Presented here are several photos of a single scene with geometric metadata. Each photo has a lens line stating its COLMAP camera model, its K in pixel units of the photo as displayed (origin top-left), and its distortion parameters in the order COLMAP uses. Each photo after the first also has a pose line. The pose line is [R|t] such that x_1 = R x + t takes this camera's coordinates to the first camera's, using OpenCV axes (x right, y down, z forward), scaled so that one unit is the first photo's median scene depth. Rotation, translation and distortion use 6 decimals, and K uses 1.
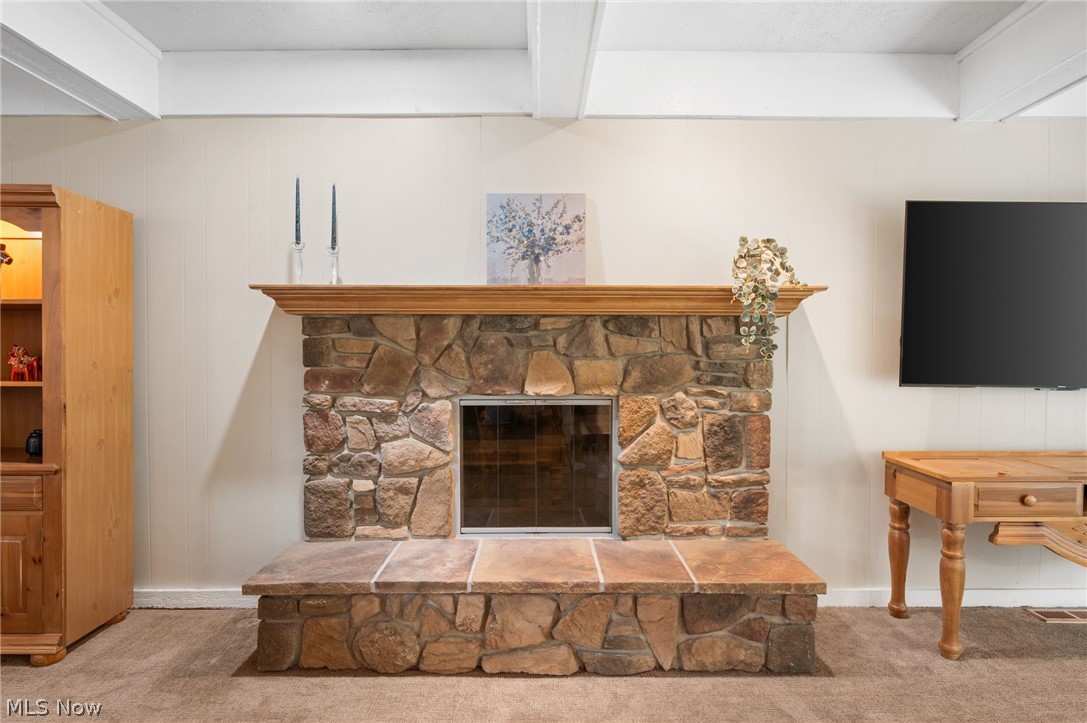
lens RADIAL K [[601.8, 0, 553.1], [0, 601.8, 367.6], [0, 0, 1]] dist [-0.004728, -0.000830]
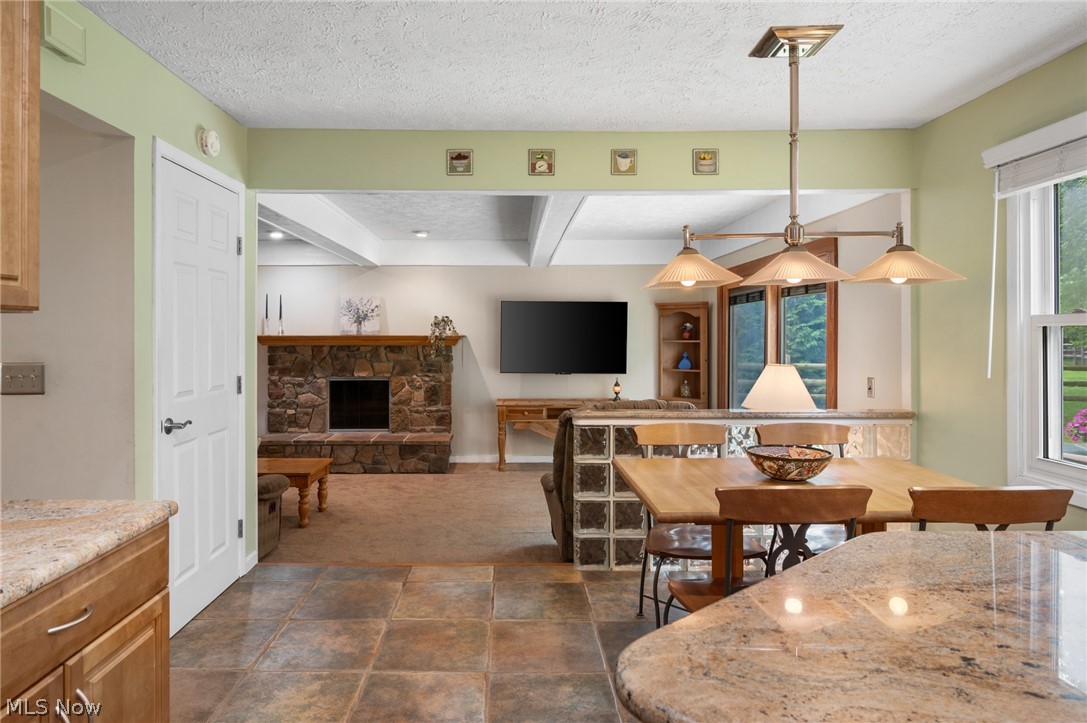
lens RADIAL K [[601.4, 0, 496.4], [0, 601.4, 347.1], [0, 0, 1]] dist [0.017041, -0.001935]
pose [[0.999847, -0.001309, -0.017469, 0.603997], [0.000842, 0.999643, -0.026720, -0.010062], [0.017497, 0.026701, 0.999490, -1.554846]]
